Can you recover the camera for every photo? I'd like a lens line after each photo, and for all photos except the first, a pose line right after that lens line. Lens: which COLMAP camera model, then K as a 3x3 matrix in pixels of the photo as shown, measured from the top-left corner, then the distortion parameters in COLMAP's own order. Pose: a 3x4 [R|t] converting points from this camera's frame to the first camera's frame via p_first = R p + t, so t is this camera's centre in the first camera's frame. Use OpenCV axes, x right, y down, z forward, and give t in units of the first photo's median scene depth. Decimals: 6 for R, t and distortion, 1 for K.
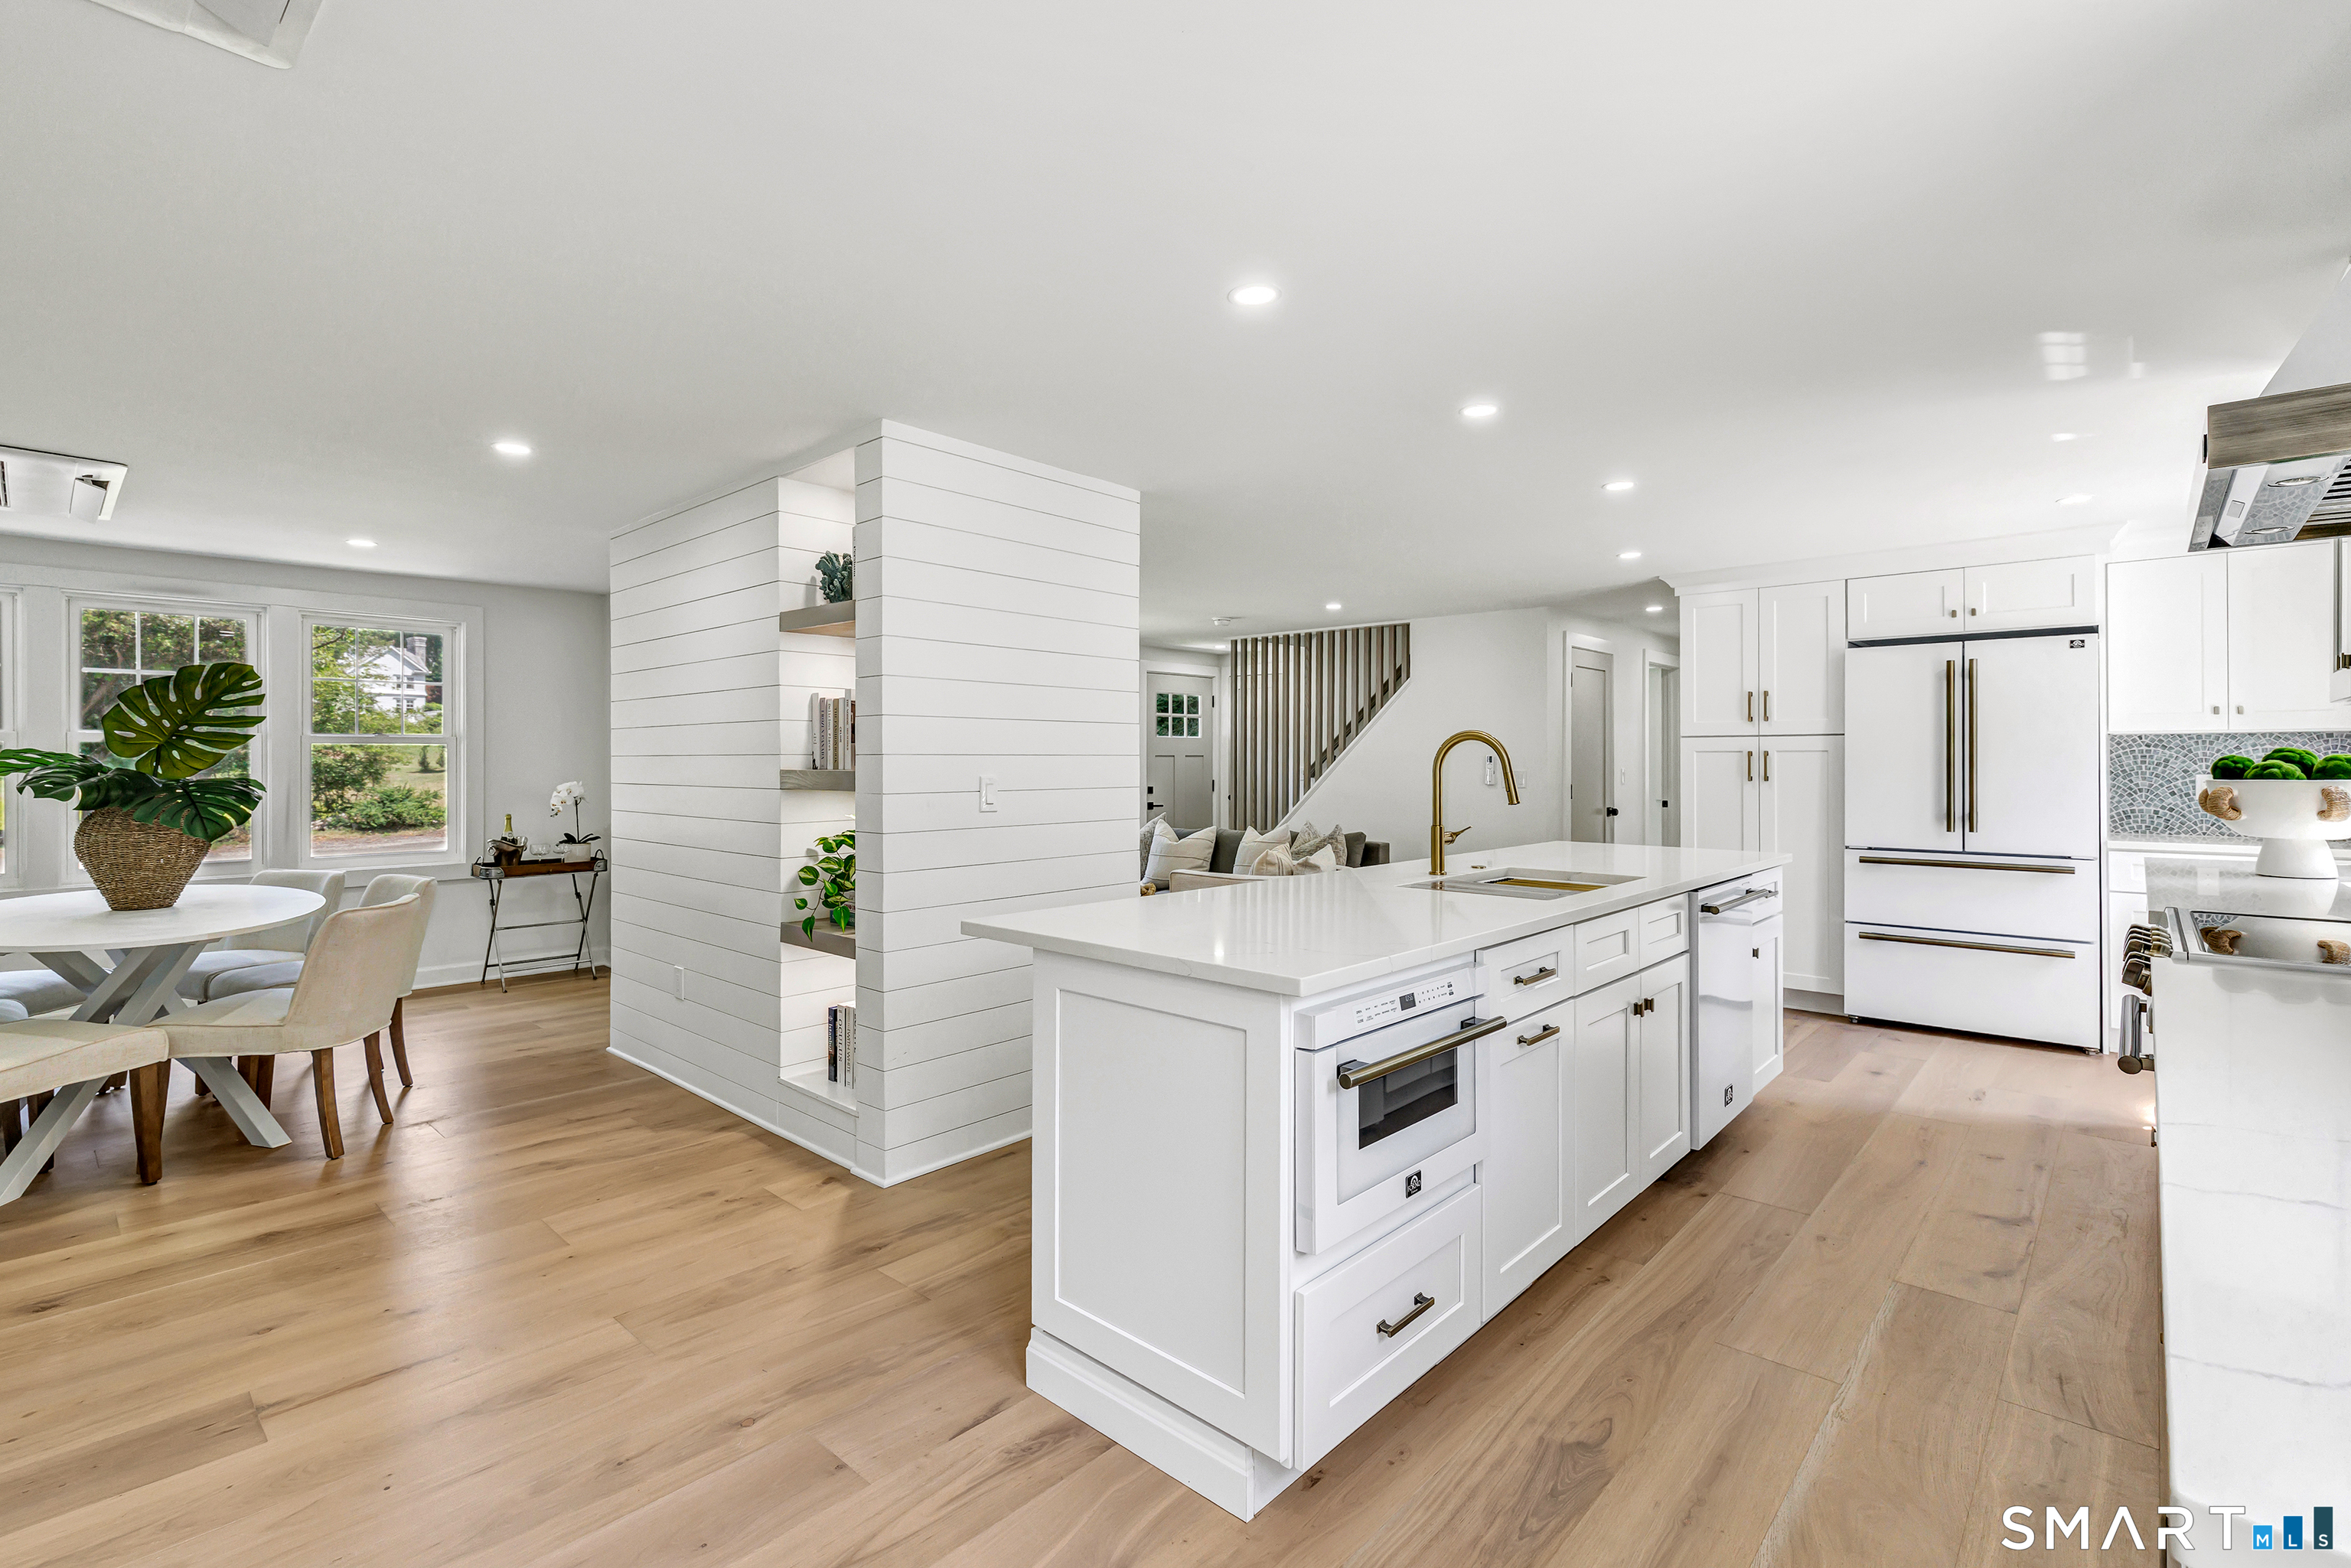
lens RADIAL K [[1065.0, 0, 1169.9], [0, 1065.0, 753.1], [0, 0, 1]] dist [0.000928, 0.000090]
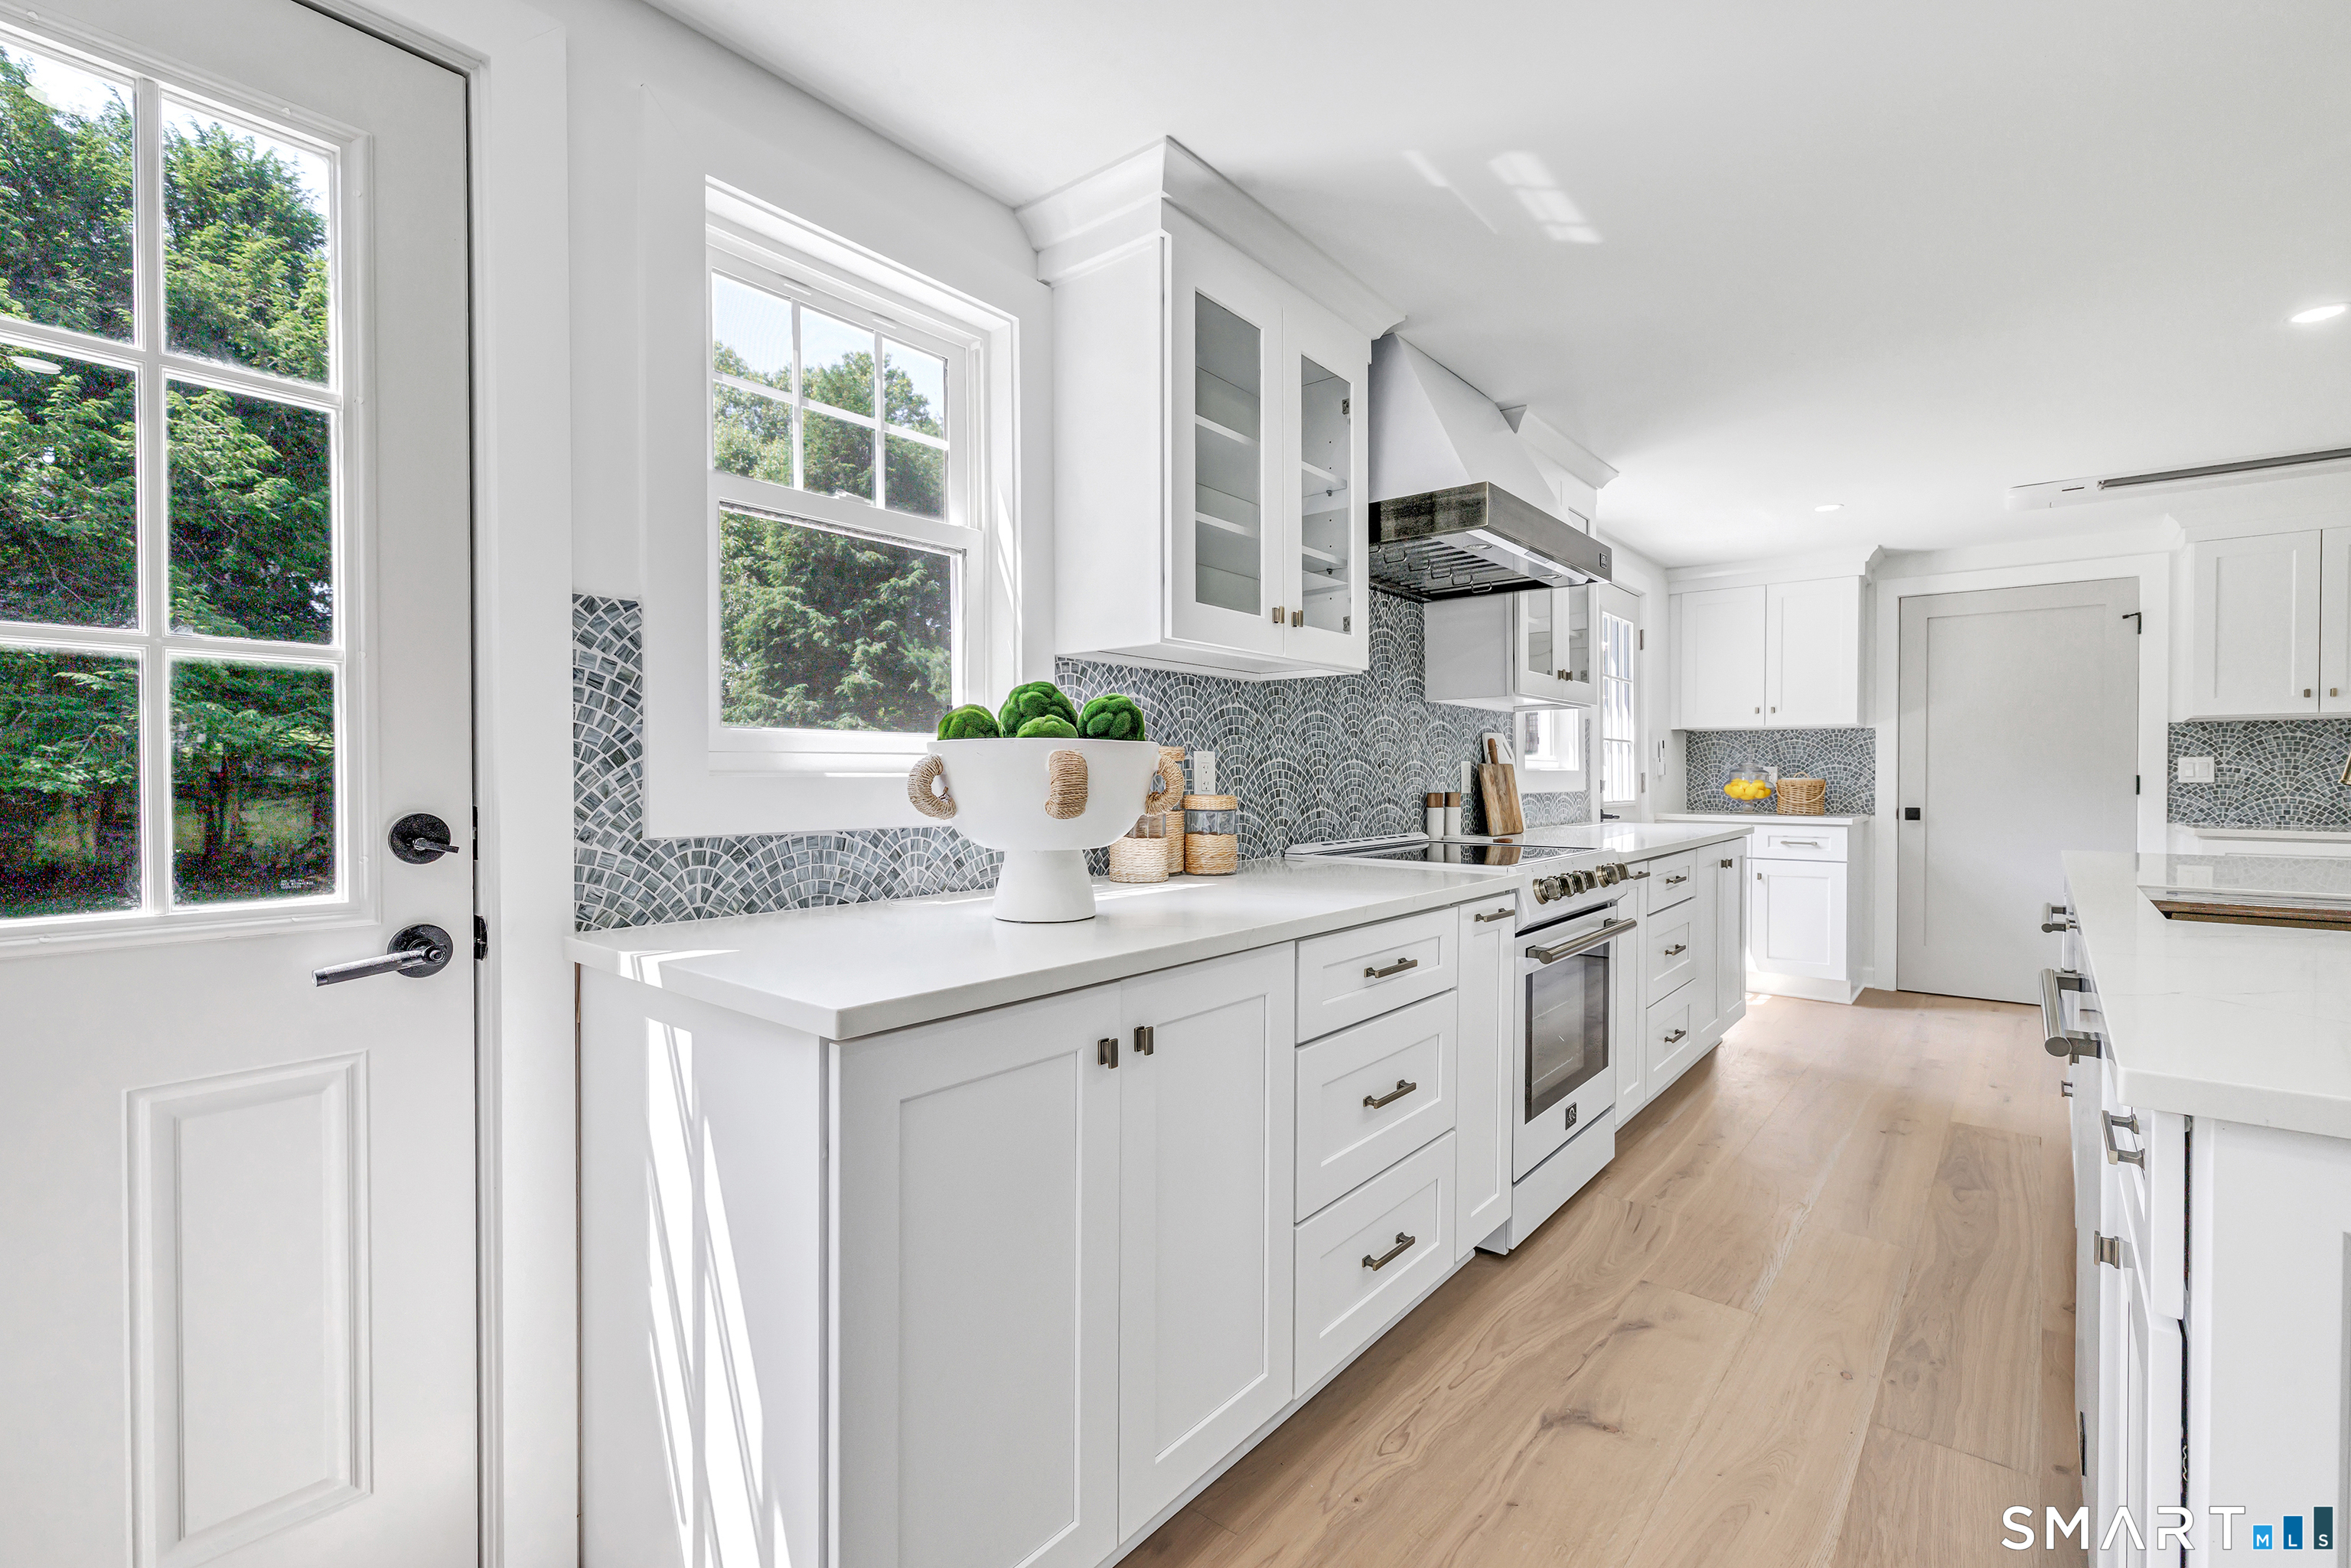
lens RADIAL K [[1040.1, 0, 1175.5], [0, 1040.1, 784.0], [0, 0, 1]] dist [-0.002219, -0.000137]
pose [[-0.998754, -0.002567, -0.049847, 0.641317], [-0.002840, 0.999981, 0.005395, 0.027313], [0.049832, 0.005530, -0.998742, 0.976801]]
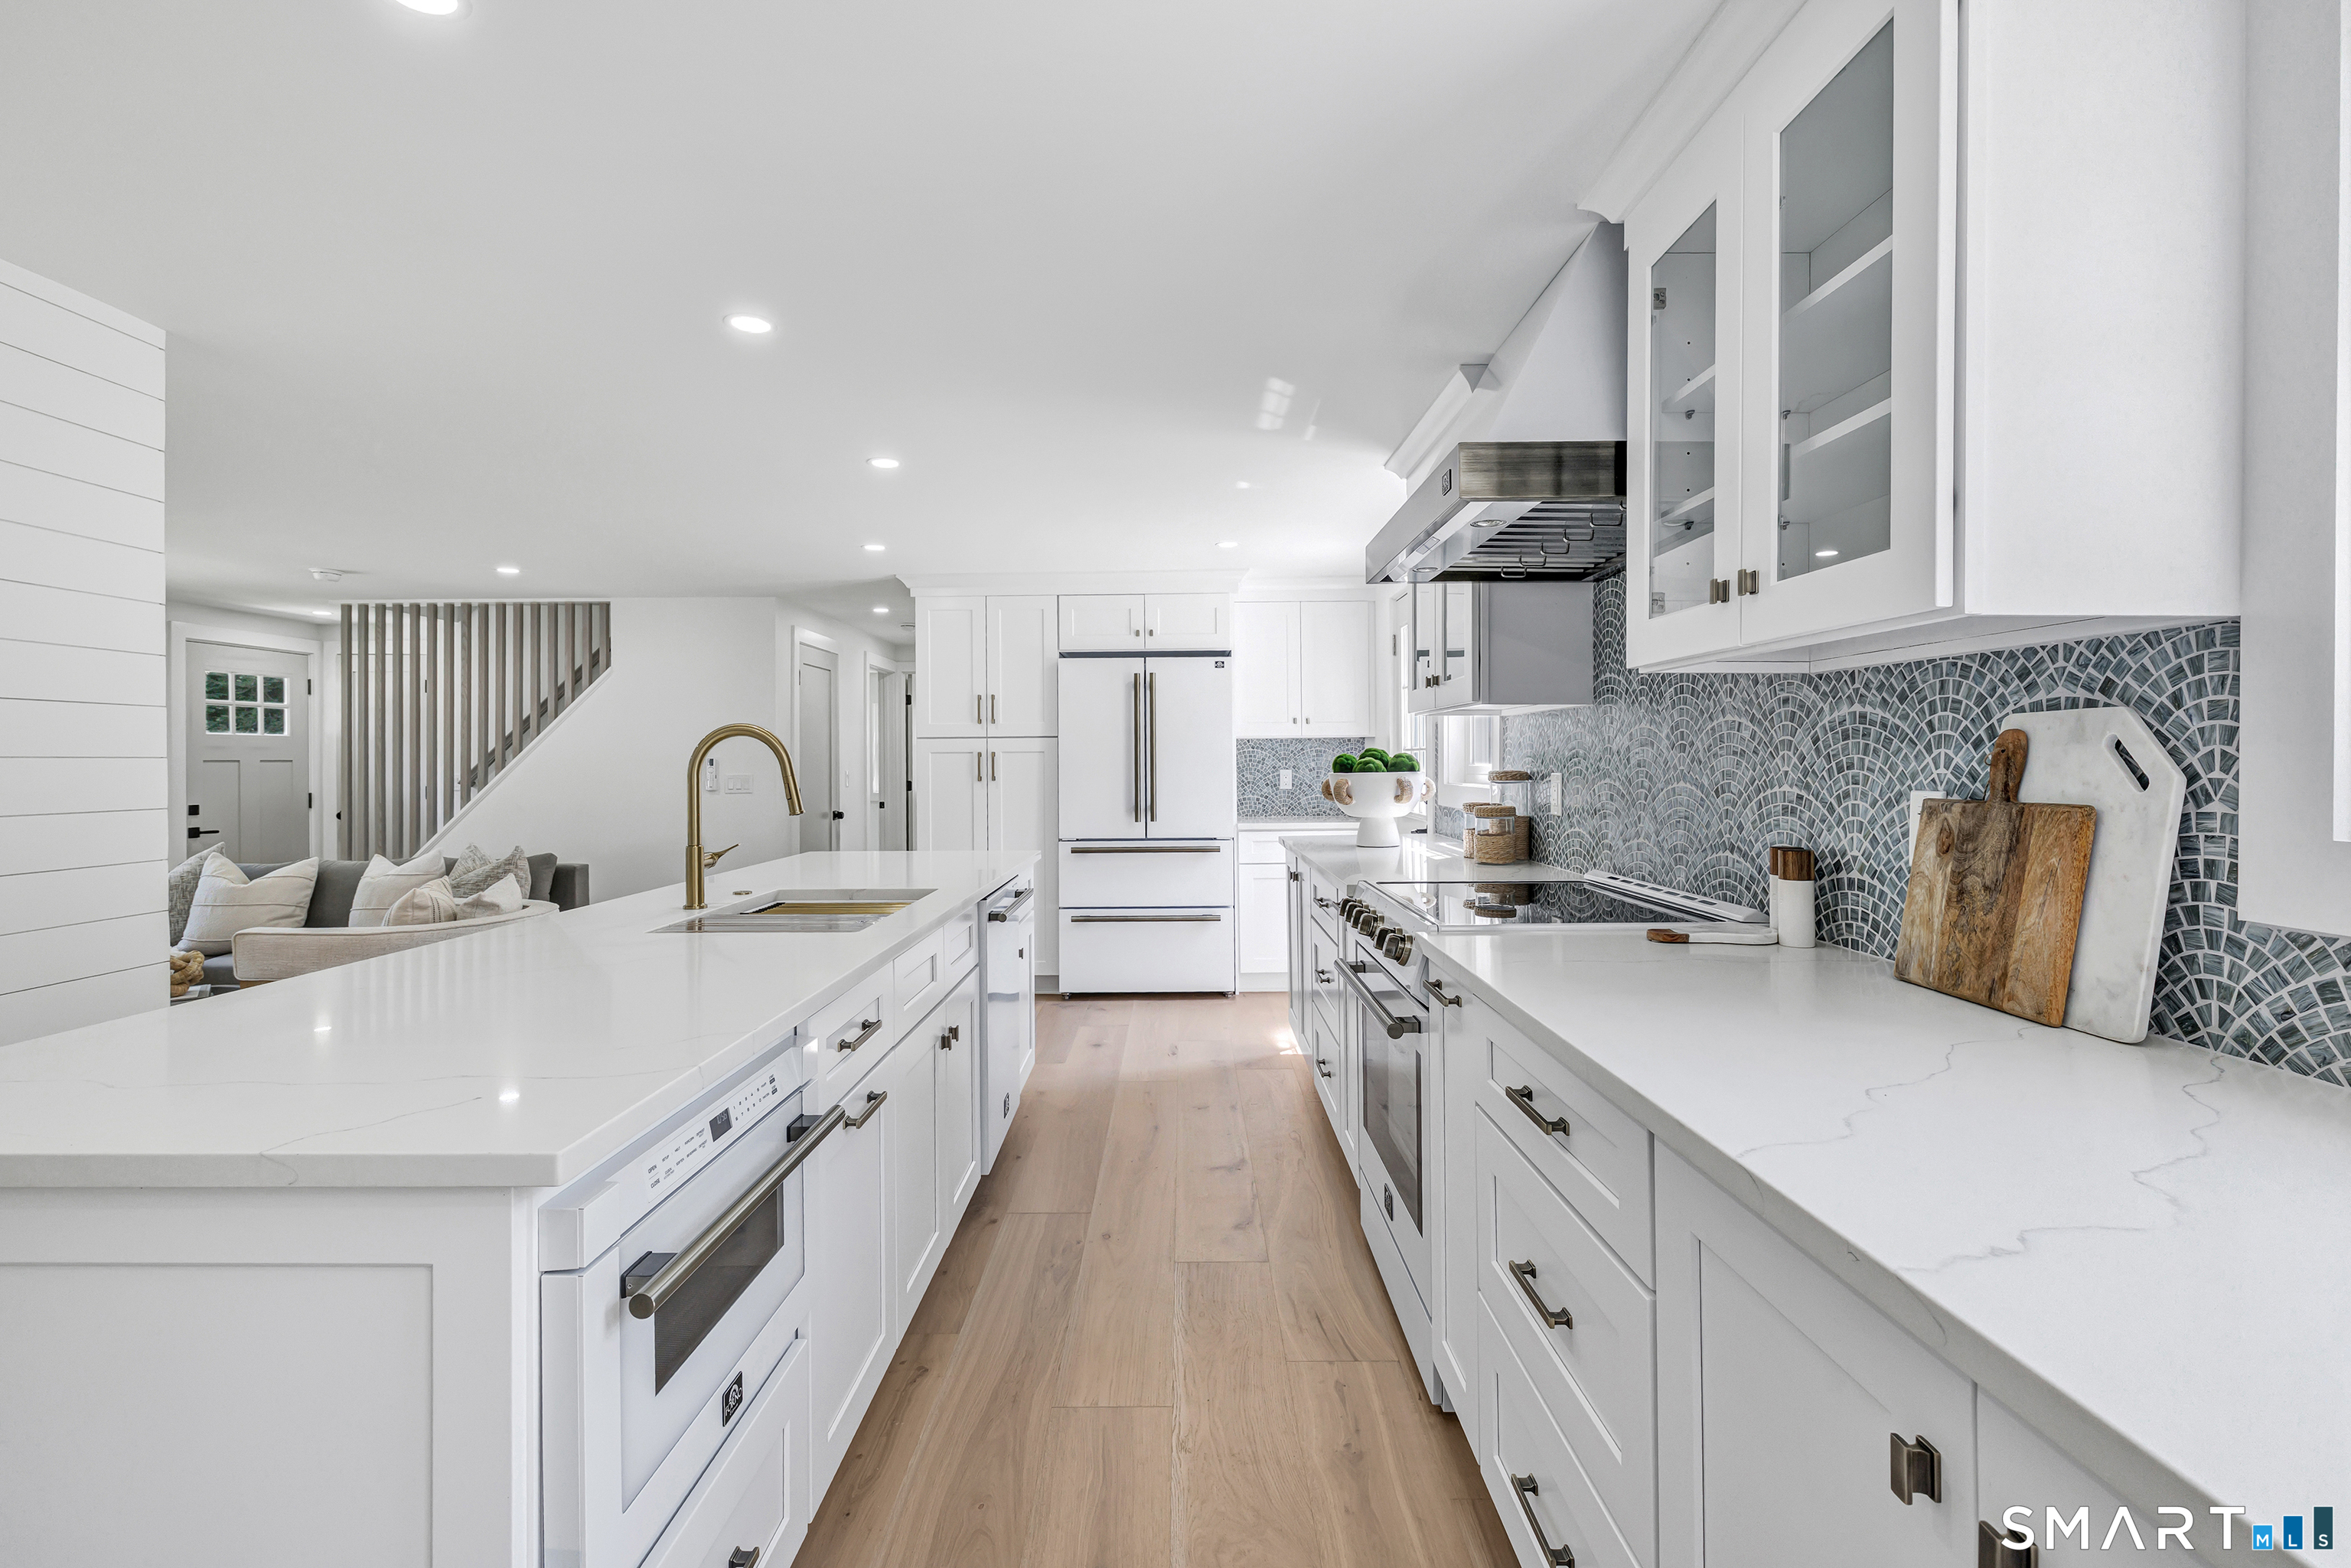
lens RADIAL K [[1047.6, 0, 1161.4], [0, 1047.6, 757.5], [0, 0, 1]] dist [0.002375, 0.001067]
pose [[0.748176, -0.003794, 0.663489, -0.001262], [0.003323, 0.999993, 0.001972, 0.002089], [-0.663492, 0.000729, 0.748183, 0.132415]]
